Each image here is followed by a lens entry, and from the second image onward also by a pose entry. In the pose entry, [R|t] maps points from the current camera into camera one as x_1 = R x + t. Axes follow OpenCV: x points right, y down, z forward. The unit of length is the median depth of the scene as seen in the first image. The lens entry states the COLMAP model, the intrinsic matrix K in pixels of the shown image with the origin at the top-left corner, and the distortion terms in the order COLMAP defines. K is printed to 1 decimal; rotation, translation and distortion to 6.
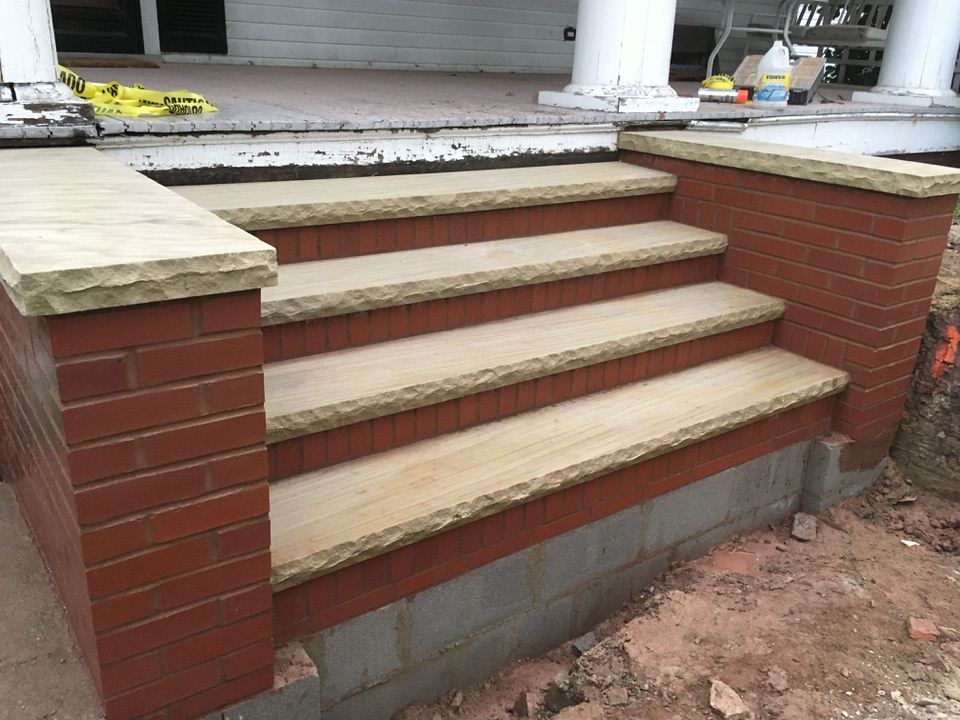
lens RADIAL K [[817.7, 0, 480.0], [0, 817.7, 360.0], [0, 0, 1]] dist [0.101759, -0.182565]
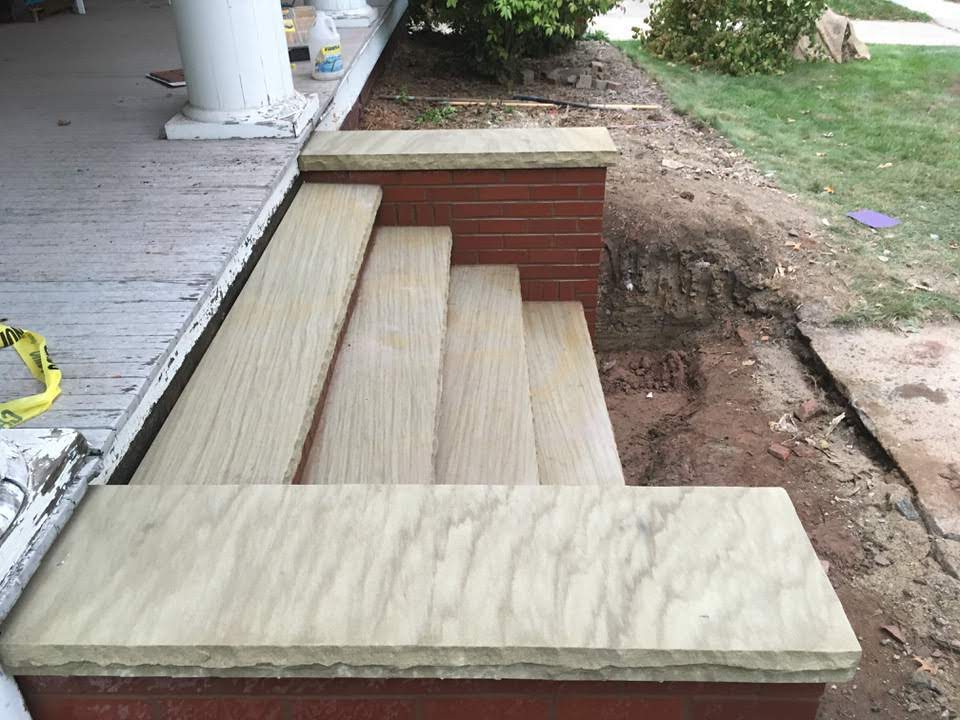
lens RADIAL K [[817.7, 0, 480.0], [0, 817.7, 360.0], [0, 0, 1]] dist [0.101759, -0.182565]
pose [[0.587955, -0.457081, 0.667372, -0.529841], [0.324953, 0.889009, 0.322596, -0.356378], [-0.740753, 0.027192, 0.671227, 0.244556]]
